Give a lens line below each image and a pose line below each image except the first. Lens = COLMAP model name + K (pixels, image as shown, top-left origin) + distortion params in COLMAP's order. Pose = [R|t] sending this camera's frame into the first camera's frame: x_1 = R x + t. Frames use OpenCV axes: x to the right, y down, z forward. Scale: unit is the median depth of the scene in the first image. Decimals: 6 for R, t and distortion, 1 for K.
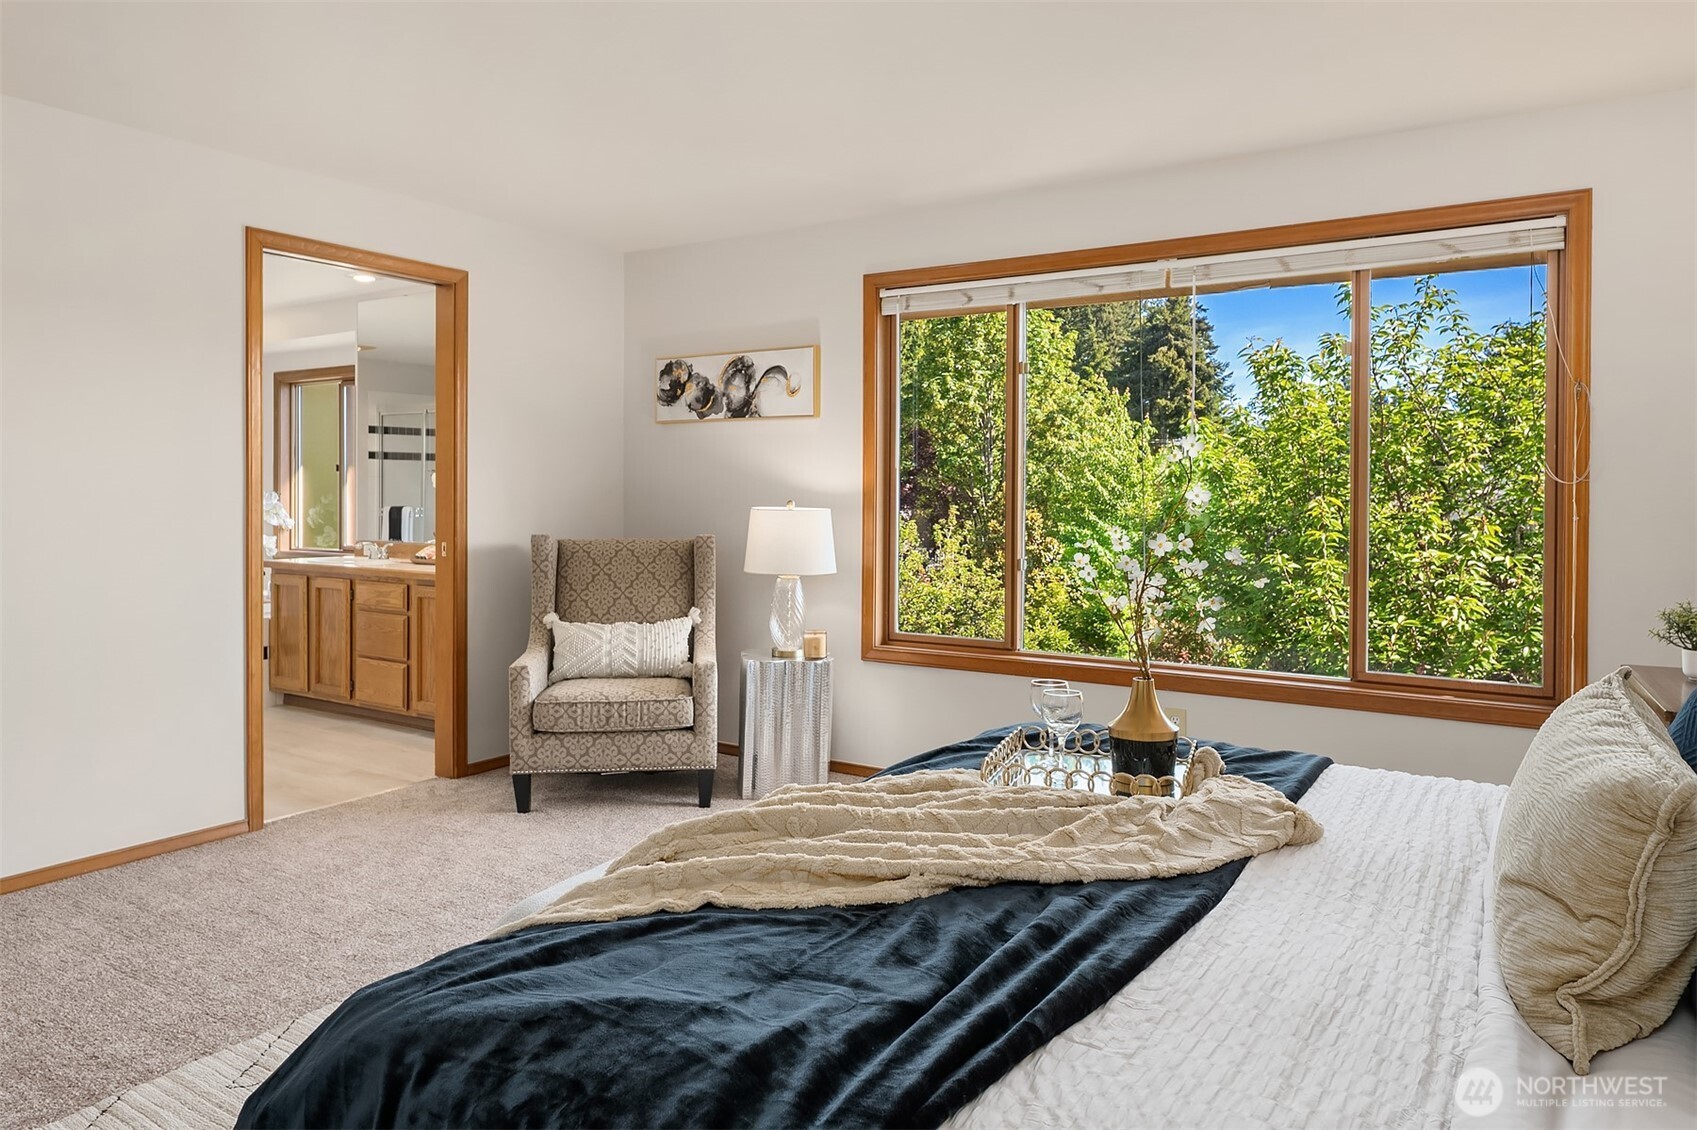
lens RADIAL K [[1124.5, 0, 848.8], [0, 1124.5, 513.7], [0, 0, 1]] dist [0.004118, 0.000093]
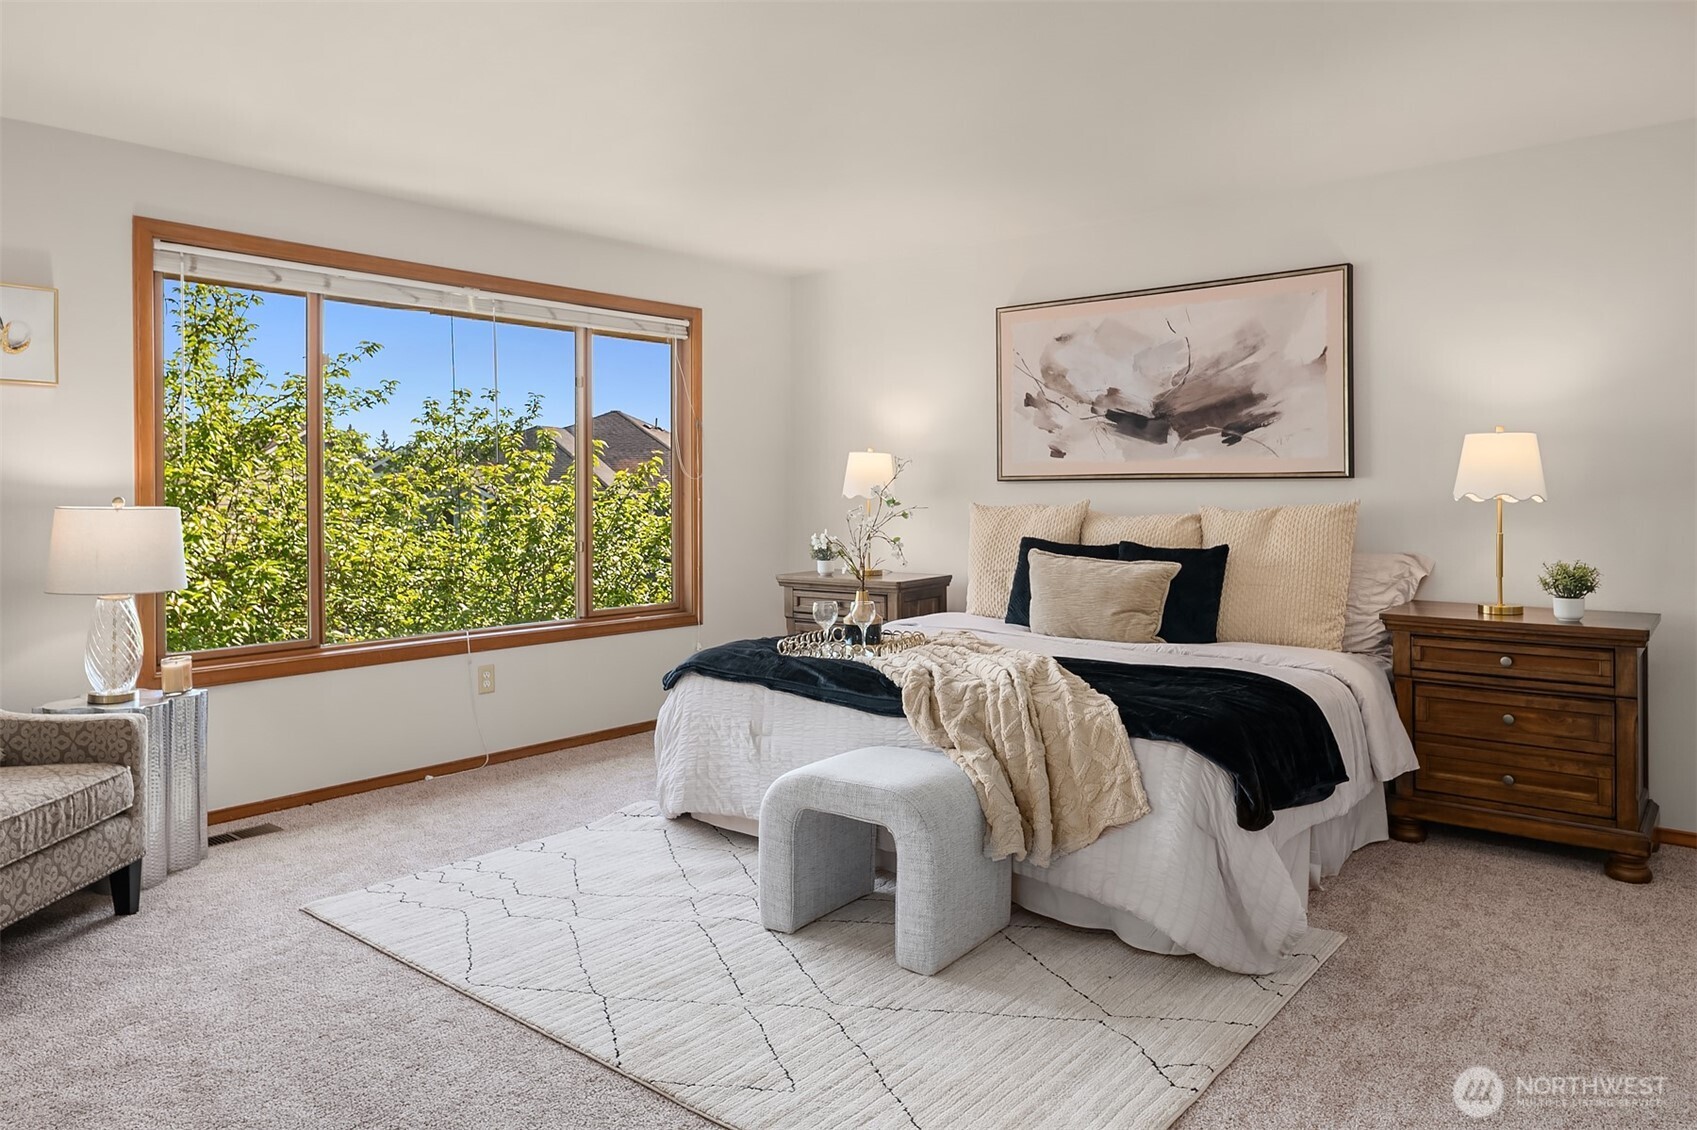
lens RADIAL K [[1124.5, 0, 848.8], [0, 1124.5, 513.7], [0, 0, 1]] dist [0.004118, 0.000093]
pose [[0.131467, -0.025187, 0.991001, -0.804737], [0.022718, 0.999491, 0.022389, -0.007140], [-0.991060, 0.019570, 0.131972, 0.438866]]
